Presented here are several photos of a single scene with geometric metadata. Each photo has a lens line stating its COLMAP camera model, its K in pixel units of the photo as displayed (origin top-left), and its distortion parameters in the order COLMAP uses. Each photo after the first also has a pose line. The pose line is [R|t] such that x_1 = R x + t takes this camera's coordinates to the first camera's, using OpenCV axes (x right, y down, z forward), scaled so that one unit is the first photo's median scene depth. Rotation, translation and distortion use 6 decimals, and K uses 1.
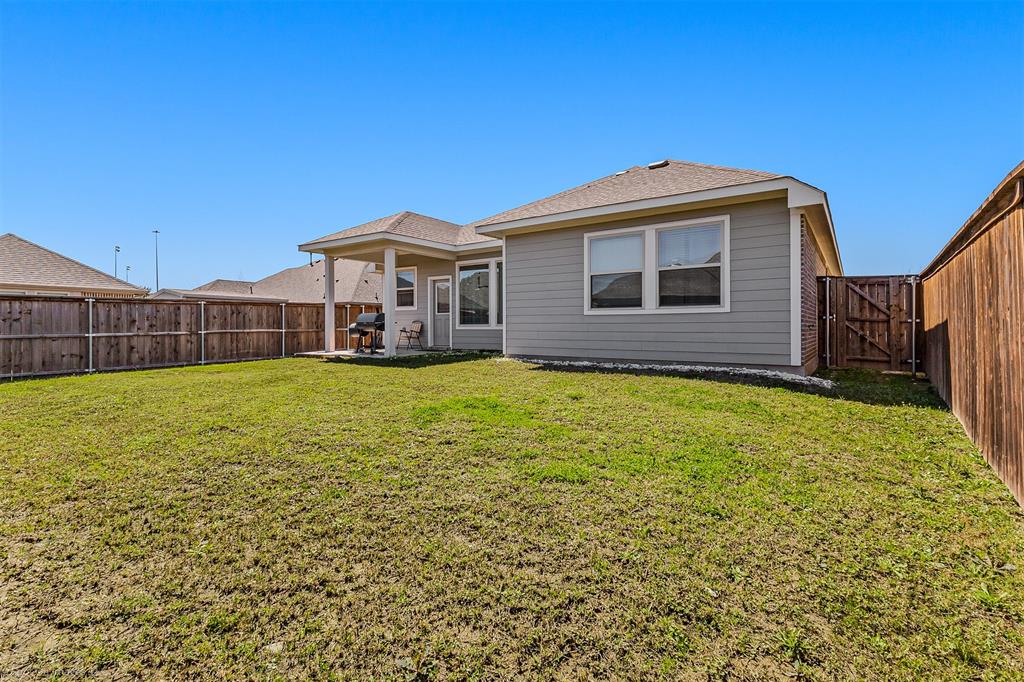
lens RADIAL K [[477.7, 0, 512.1], [0, 477.7, 334.8], [0, 0, 1]] dist [0.021451, -0.005436]
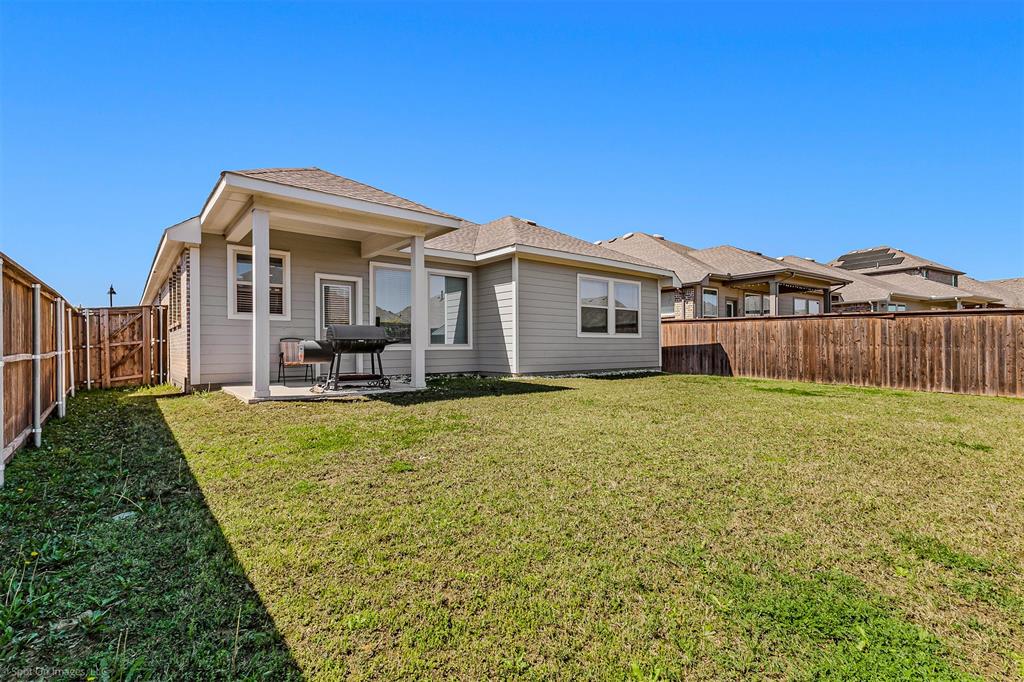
lens RADIAL K [[477.7, 0, 512.7], [0, 477.7, 343.3], [0, 0, 1]] dist [0.021451, -0.005436]
pose [[0.254229, 0.007006, 0.967119, -1.163061], [0.021741, 0.999680, -0.012957, -0.012830], [-0.966900, 0.024320, 0.253995, 0.878954]]
